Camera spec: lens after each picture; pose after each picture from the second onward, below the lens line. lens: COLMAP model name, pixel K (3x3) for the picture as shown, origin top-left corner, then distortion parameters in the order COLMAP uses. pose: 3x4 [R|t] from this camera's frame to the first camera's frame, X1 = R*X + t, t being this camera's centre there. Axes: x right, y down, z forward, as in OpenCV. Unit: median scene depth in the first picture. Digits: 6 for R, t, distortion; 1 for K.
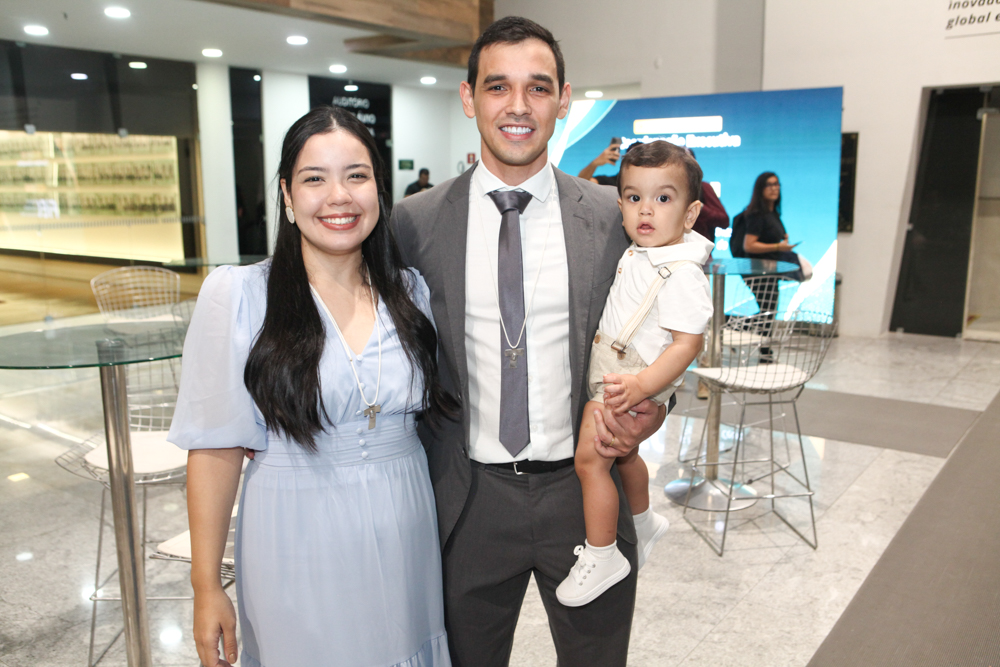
lens RADIAL K [[891.9, 0, 500.0], [0, 891.9, 333.5], [0, 0, 1]] dist [-0.011380, 0.005474]
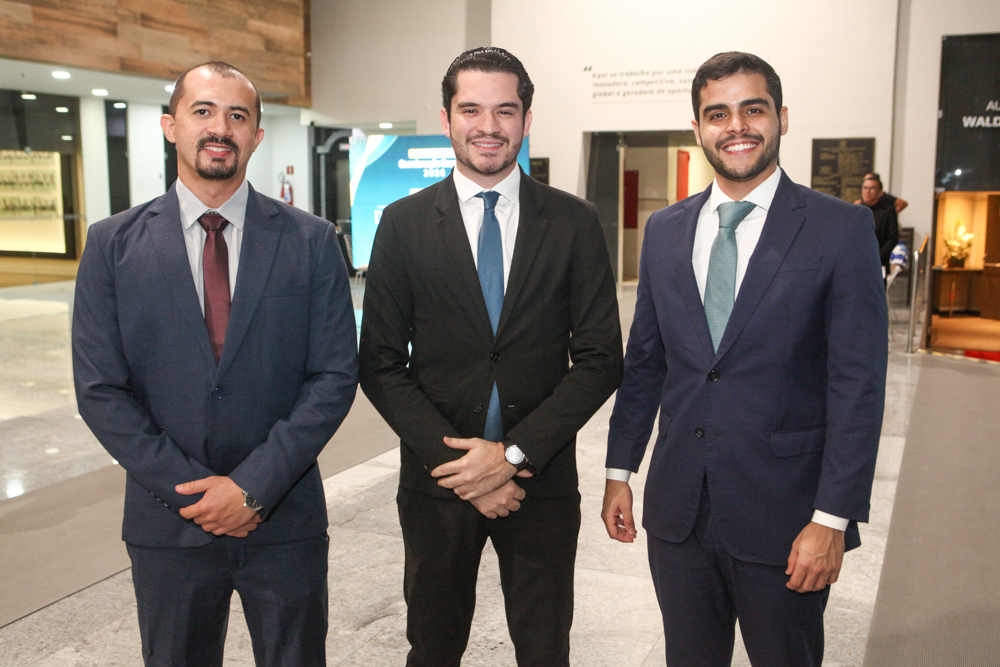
lens RADIAL K [[1034.5, 0, 501.3], [0, 1034.5, 306.9], [0, 0, 1]] dist [-0.045613, 0.146992]
pose [[0.981163, -0.016572, 0.192471, -0.029547], [0.027763, 0.998067, -0.055593, 0.099373], [-0.191178, 0.059889, 0.979727, -0.553494]]
